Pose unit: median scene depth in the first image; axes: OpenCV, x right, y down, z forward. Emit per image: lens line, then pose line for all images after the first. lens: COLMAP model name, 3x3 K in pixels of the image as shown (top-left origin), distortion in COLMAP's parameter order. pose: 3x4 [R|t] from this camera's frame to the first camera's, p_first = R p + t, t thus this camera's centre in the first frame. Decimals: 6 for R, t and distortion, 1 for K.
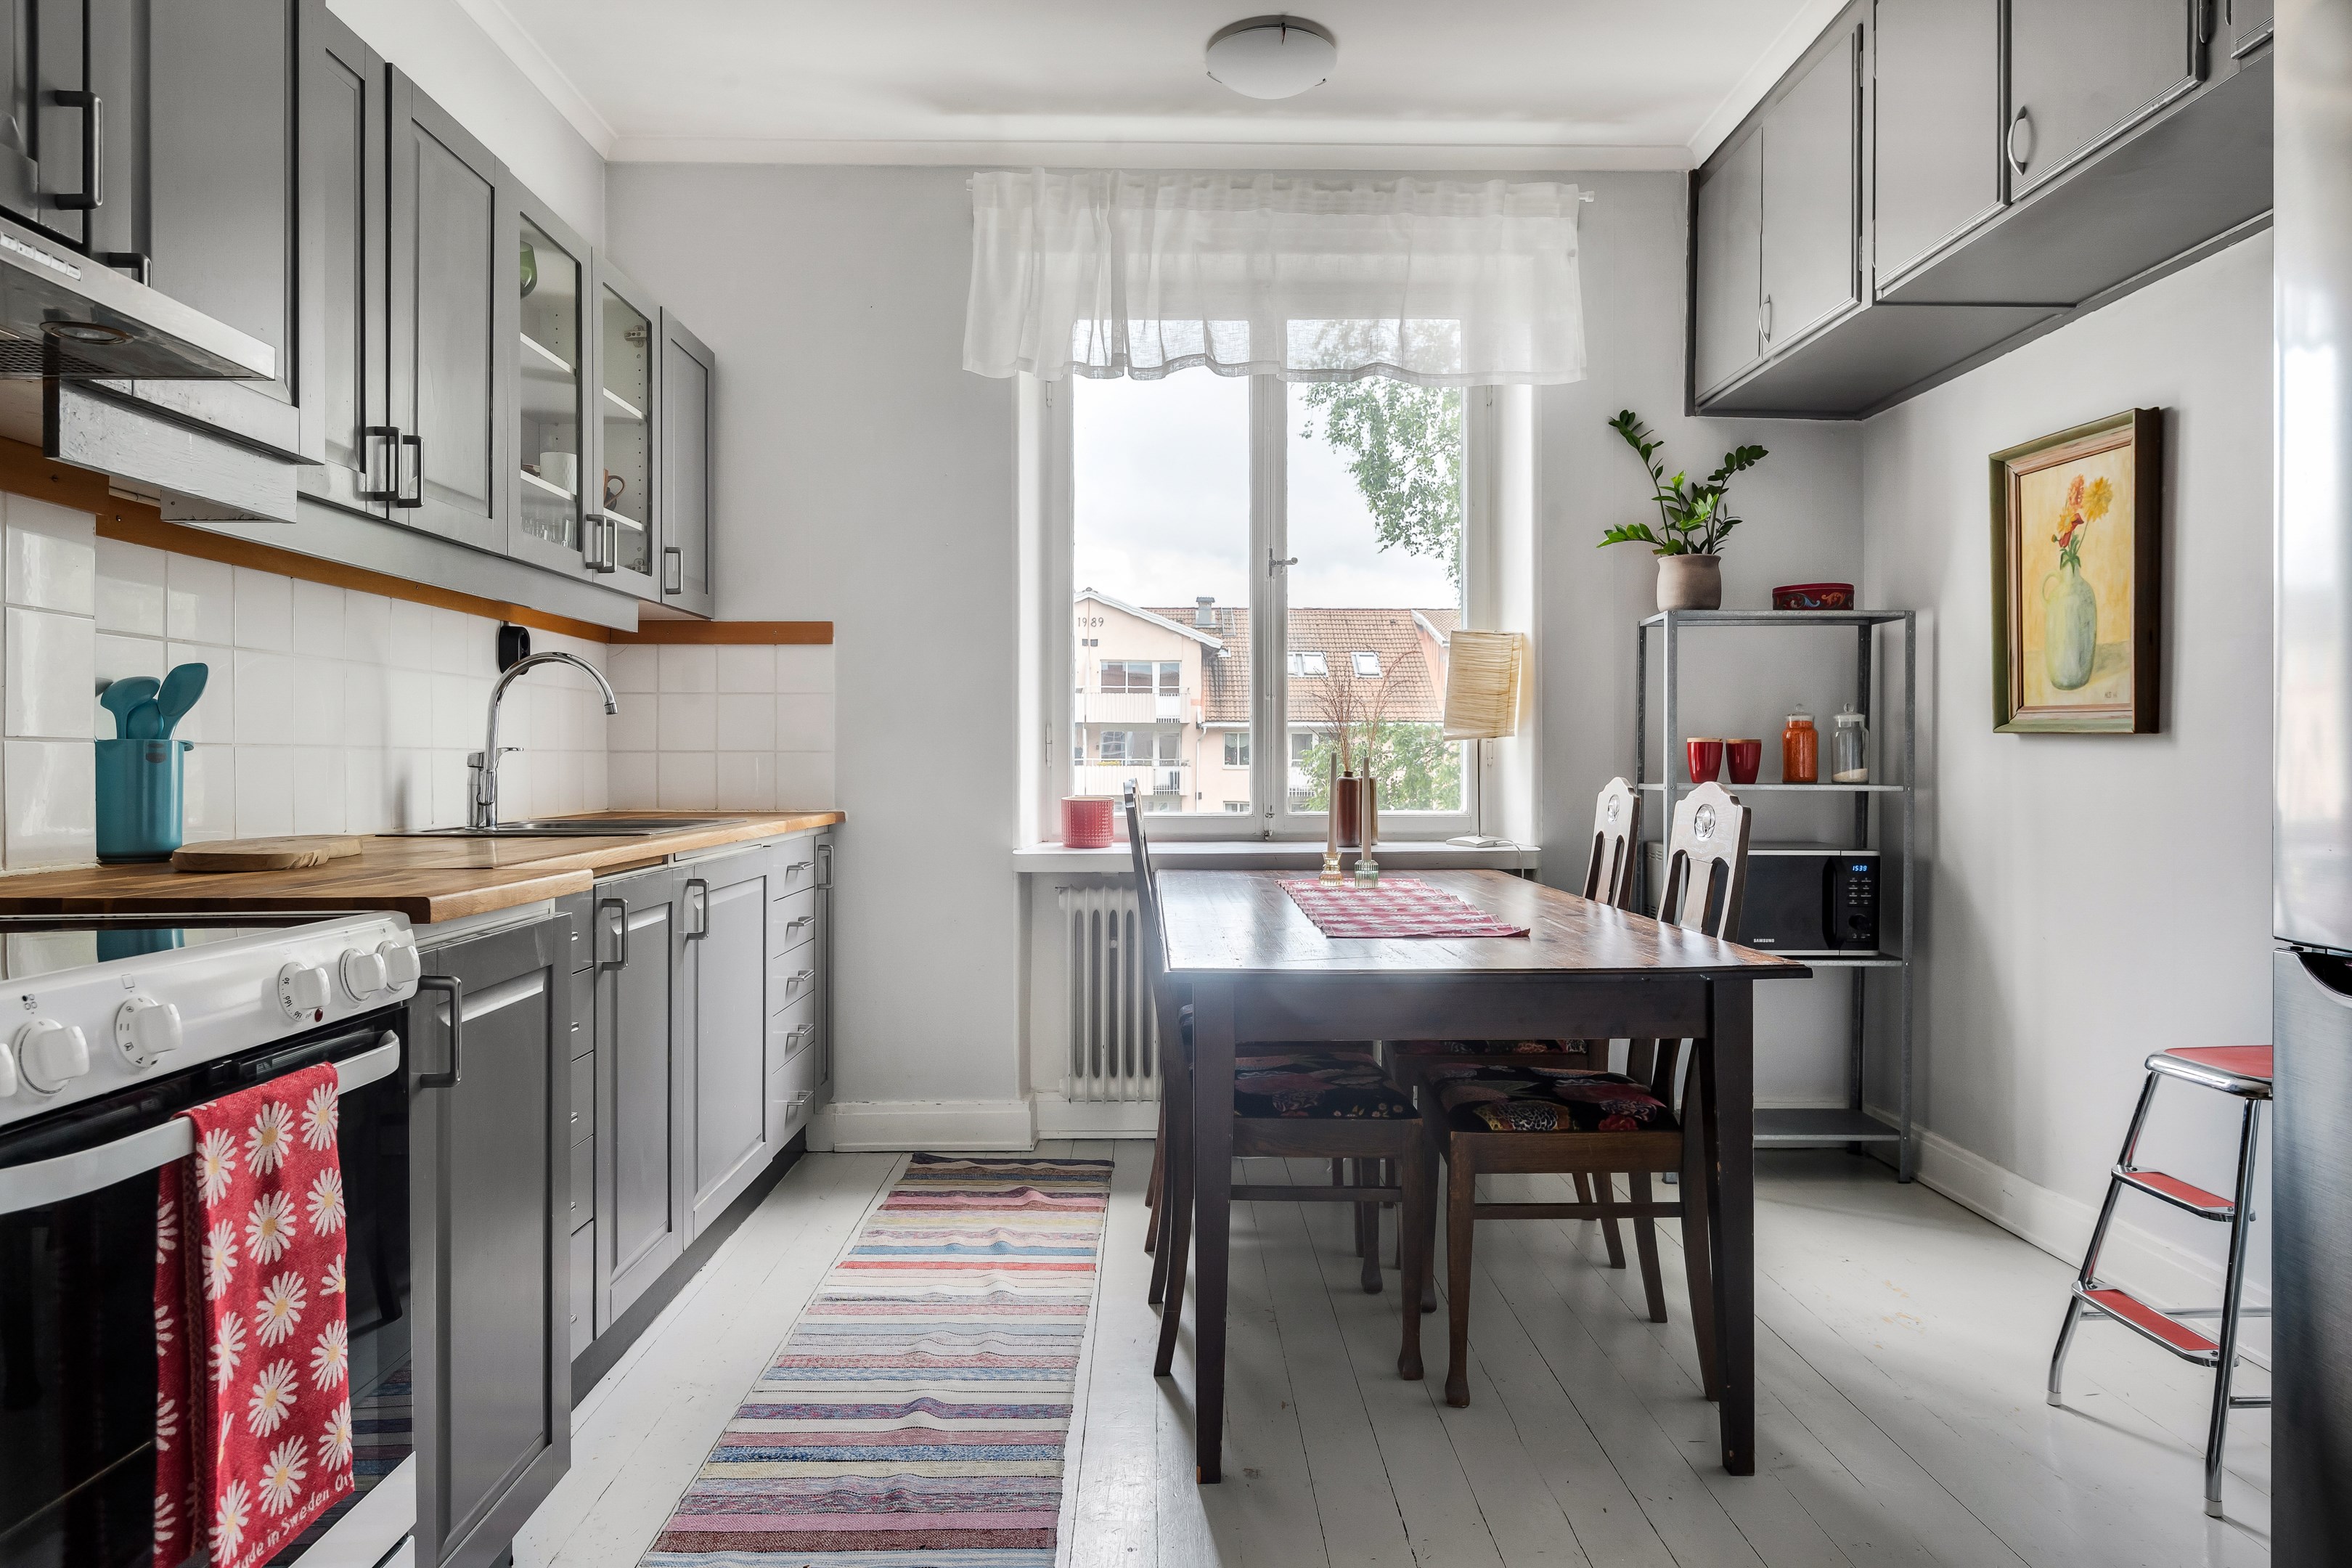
lens RADIAL K [[1441.0, 0, 1182.6], [0, 1441.0, 771.1], [0, 0, 1]] dist [0.002101, -0.003805]
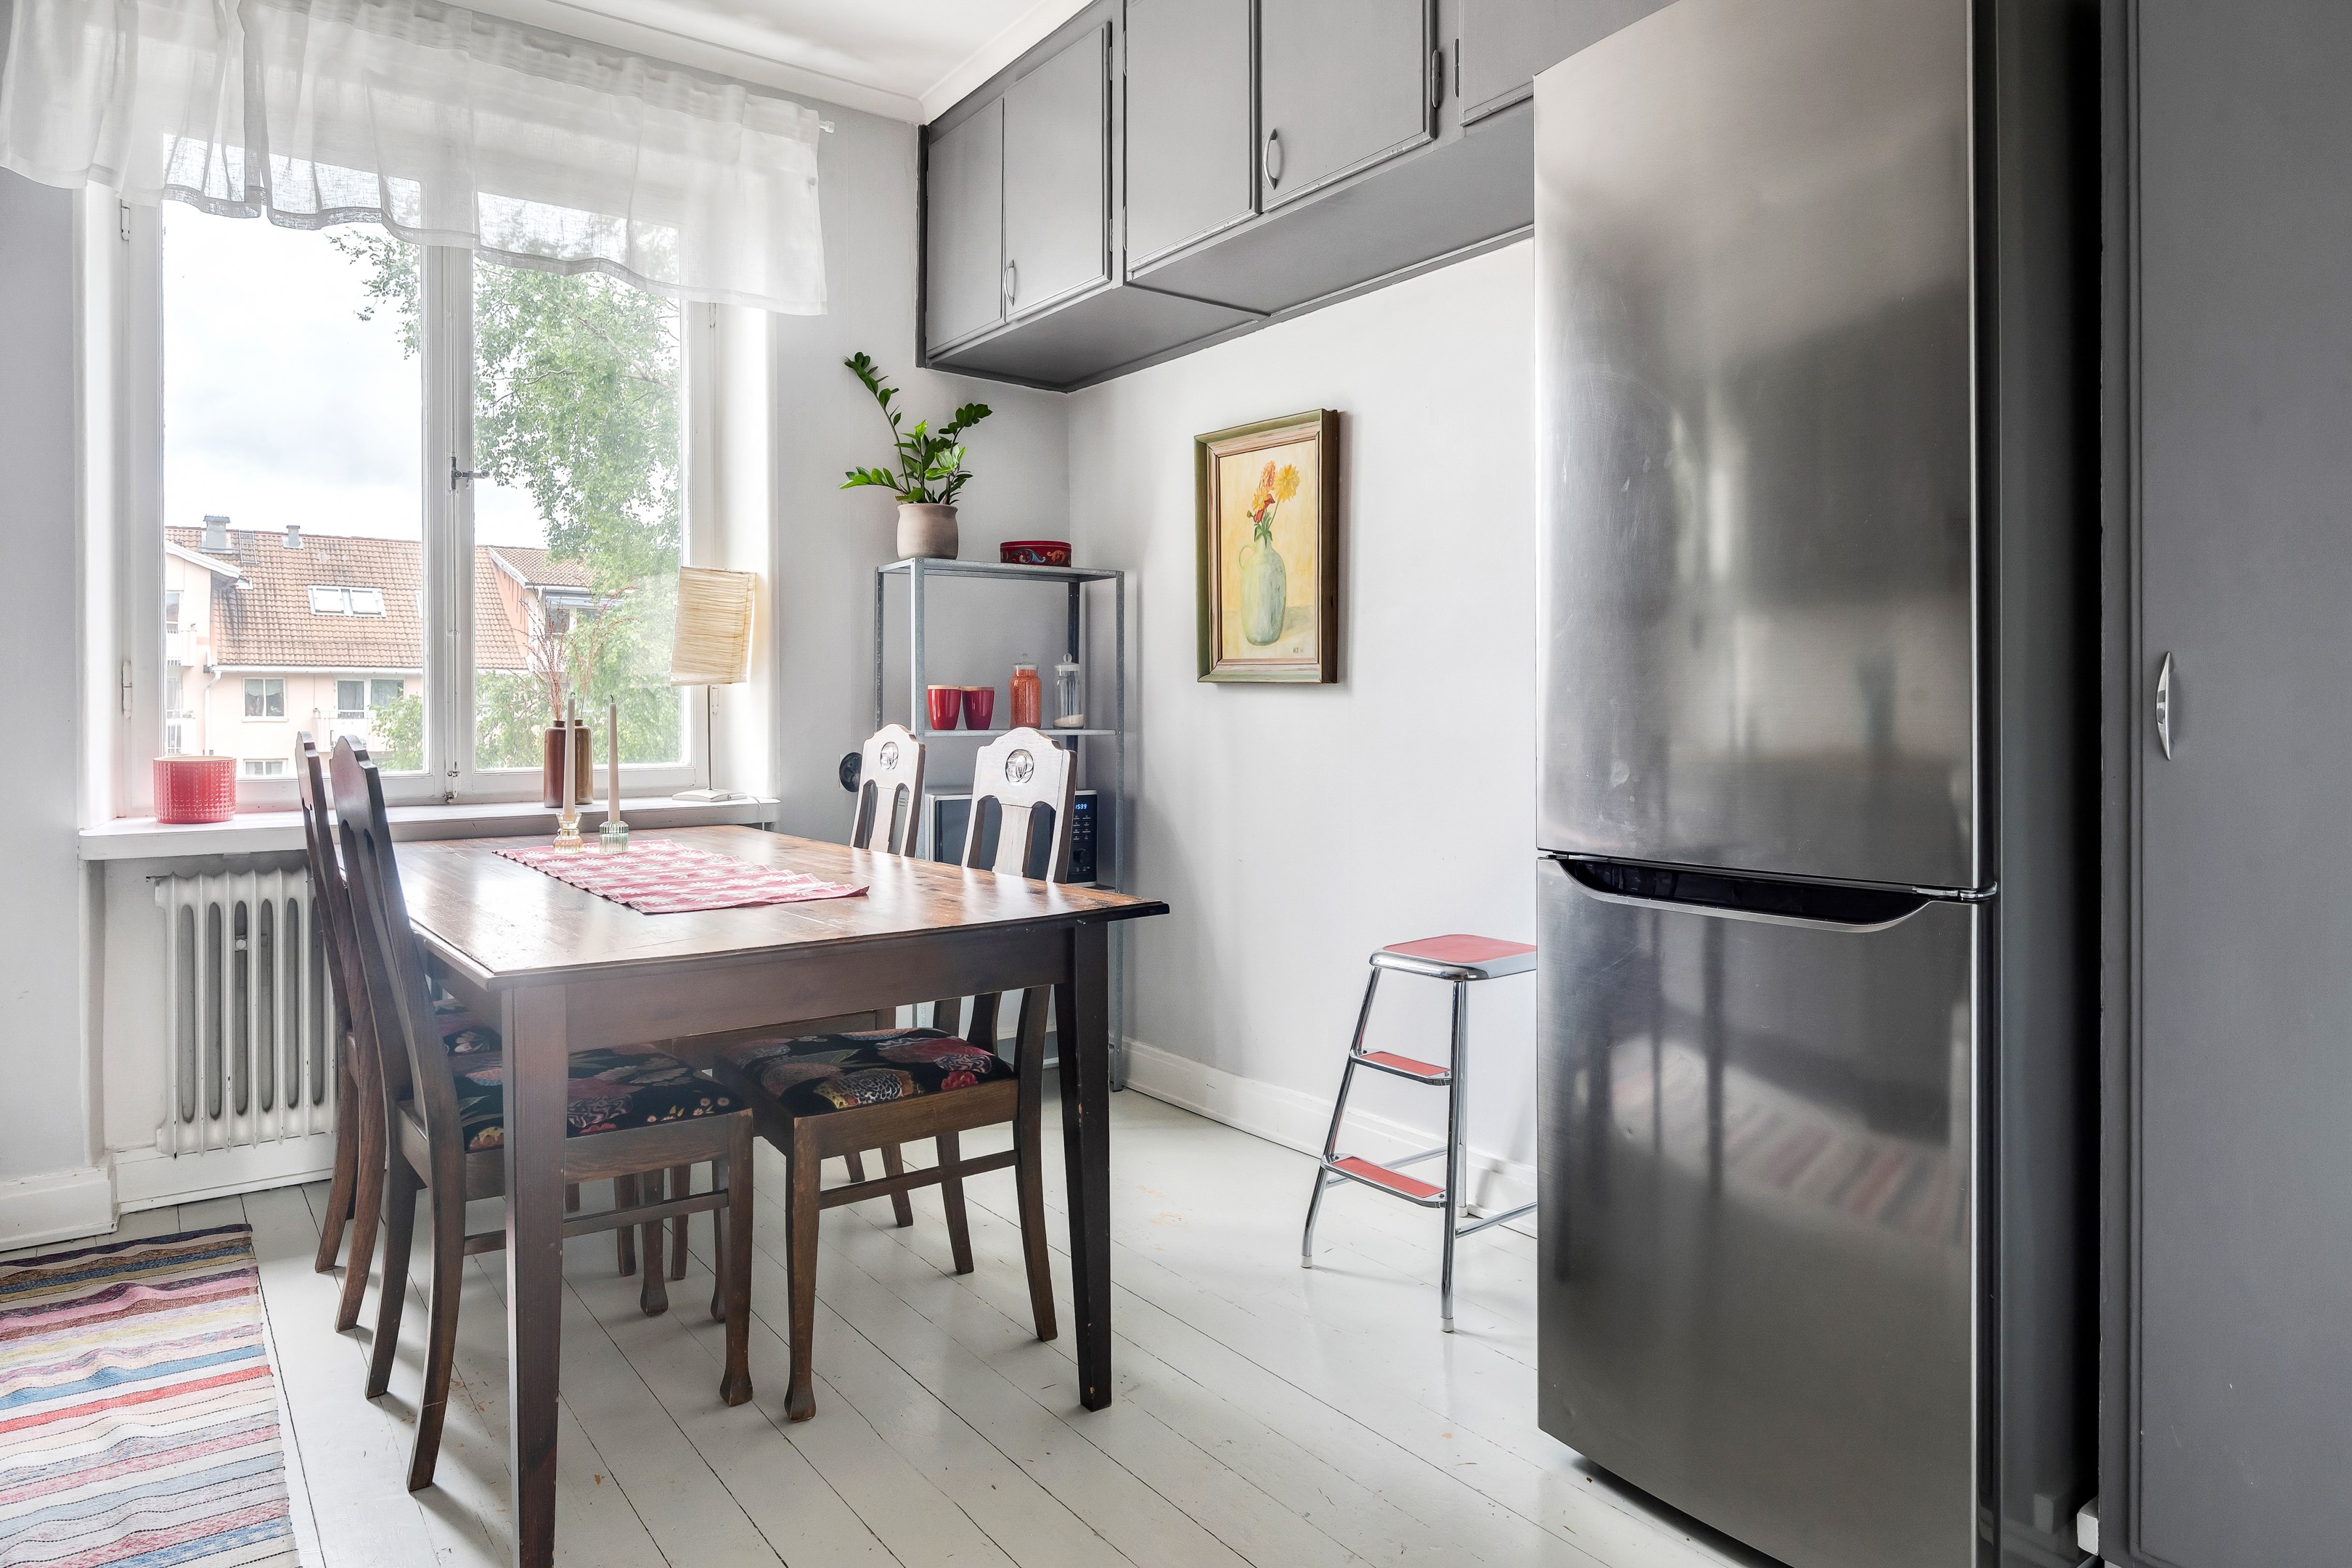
lens RADIAL K [[1418.7, 0, 1177.2], [0, 1418.7, 718.1], [0, 0, 1]] dist [0.000603, -0.004342]
pose [[0.815813, -0.006144, 0.578283, -0.088330], [0.007099, 0.999975, 0.000610, 0.000811], [-0.578272, 0.003608, 0.815836, 0.092884]]
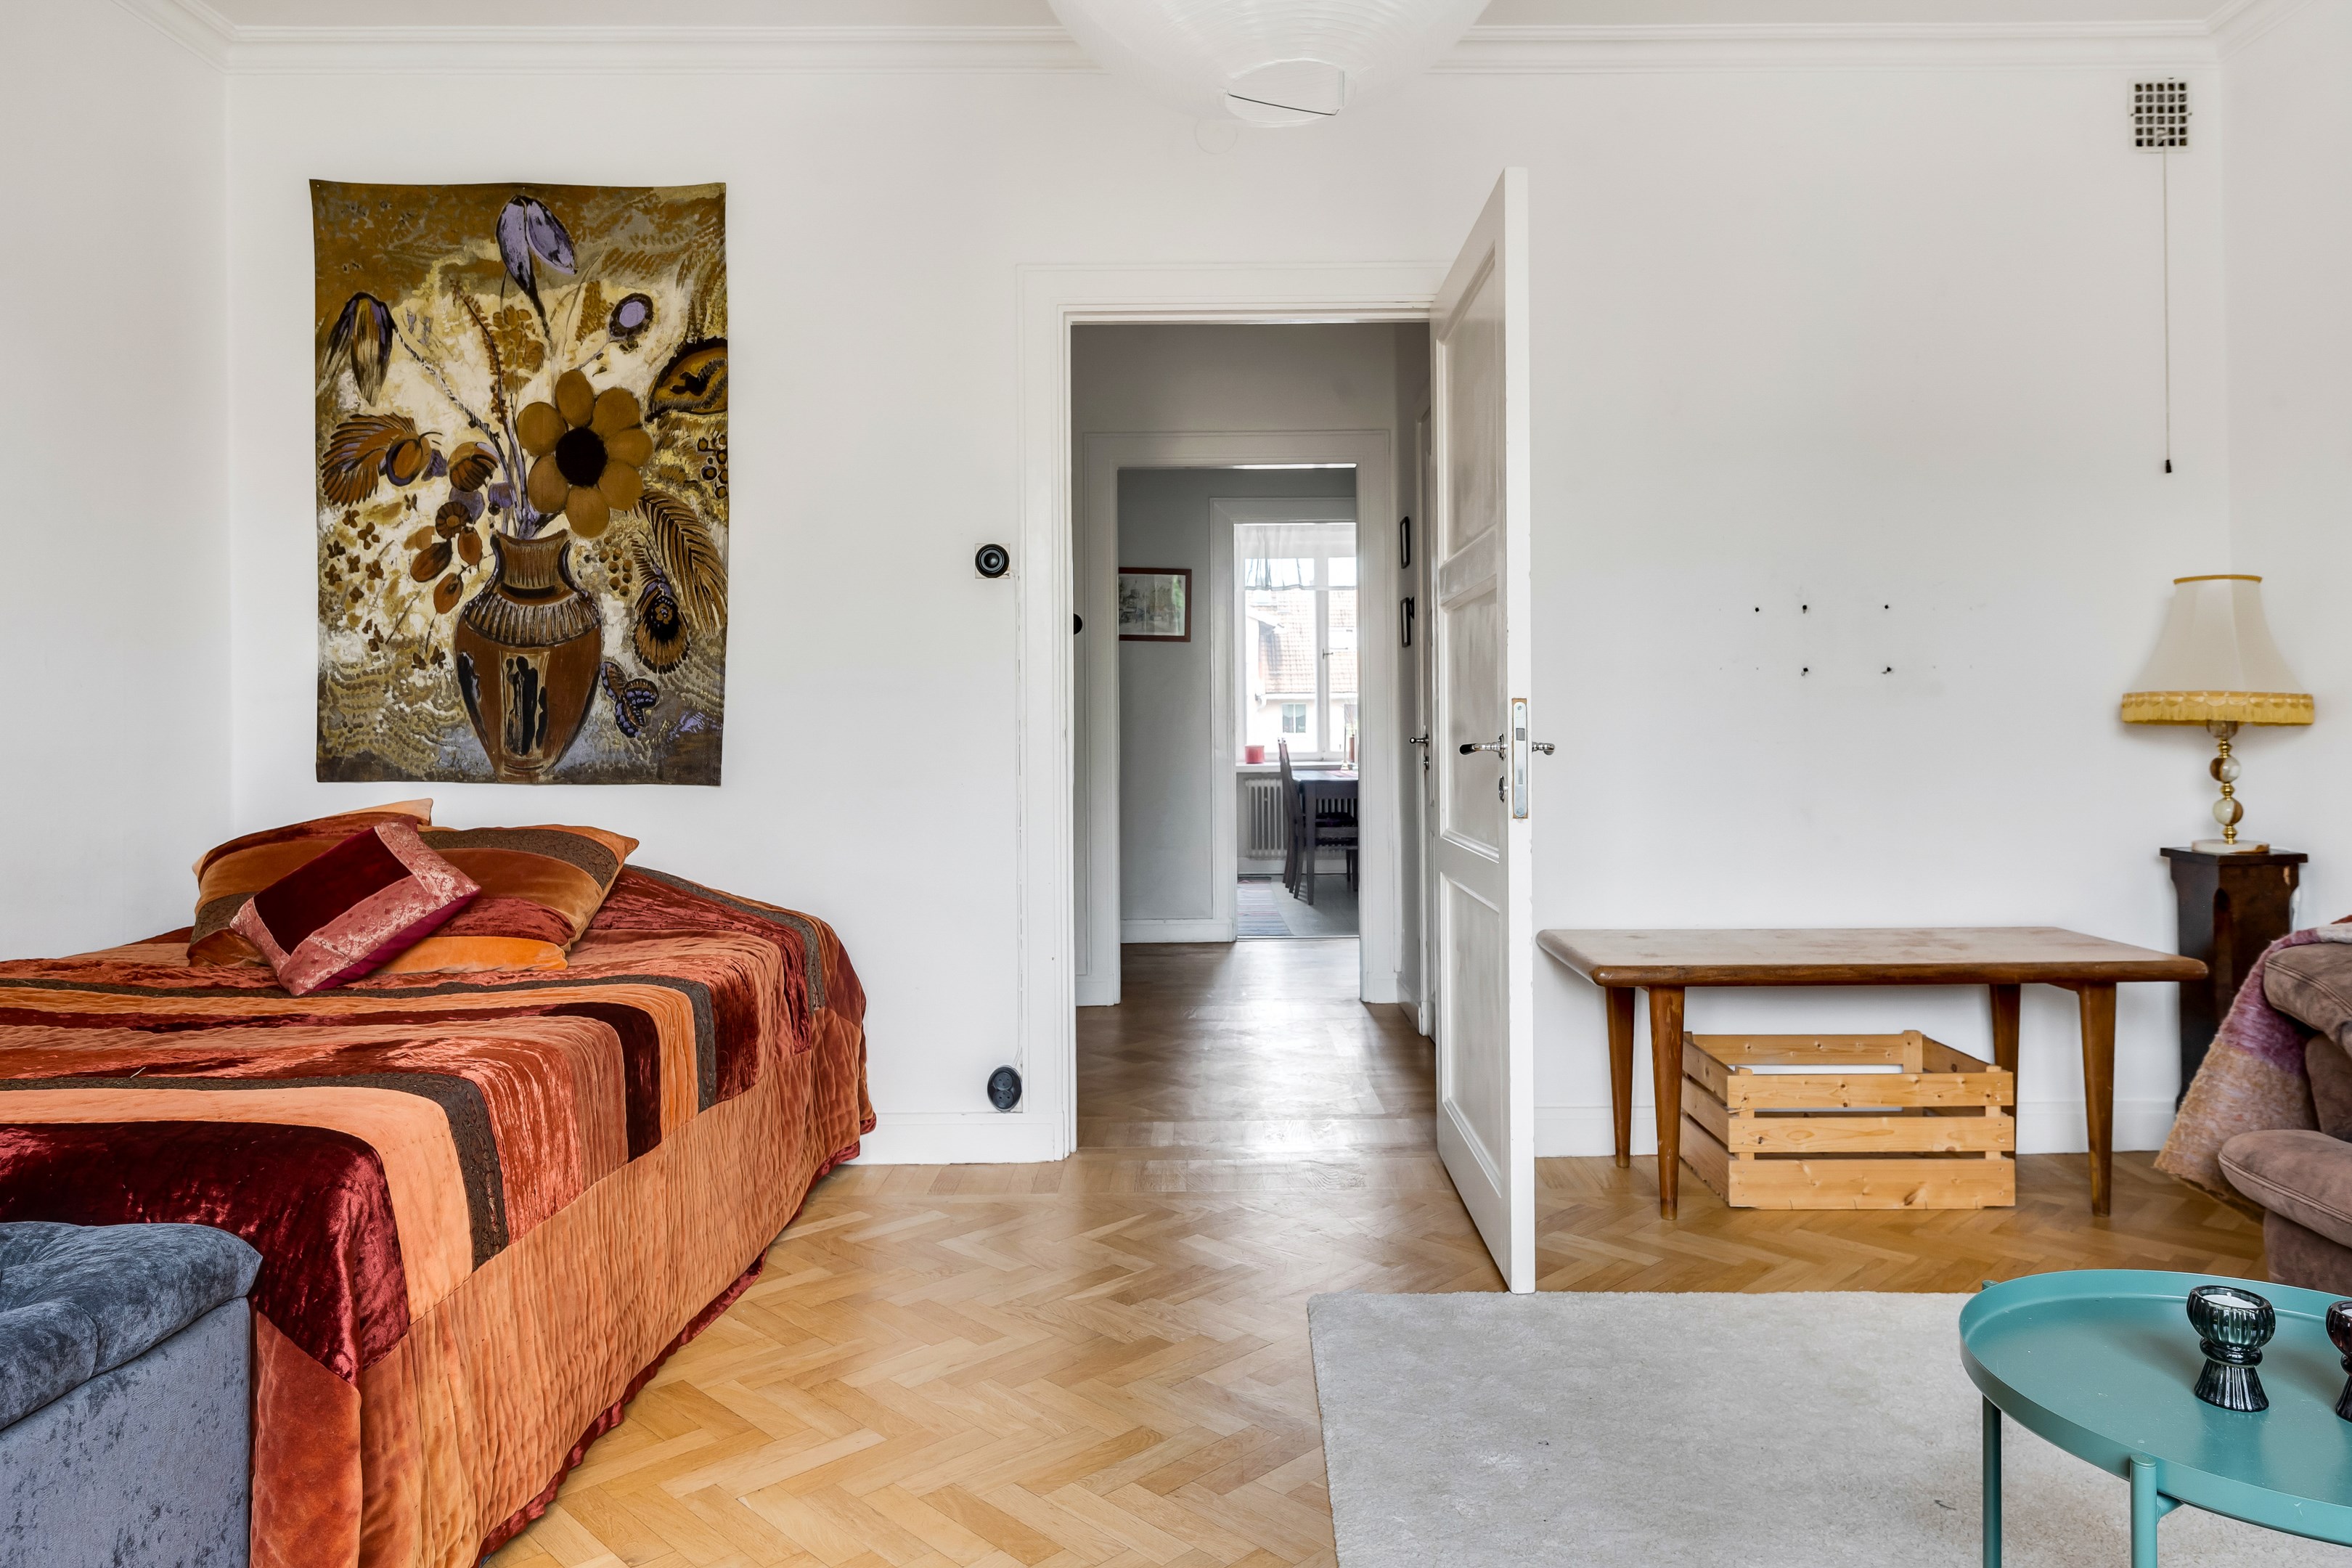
lens RADIAL K [[1511.1, 0, 1198.0], [0, 1511.1, 759.9], [0, 0, 1]] dist [-0.000546, -0.000214]
pose [[0.999645, -0.013446, -0.023005, -0.122838], [0.013731, 0.999830, 0.012270, 0.011056], [0.022836, -0.012582, 0.999660, -2.040535]]
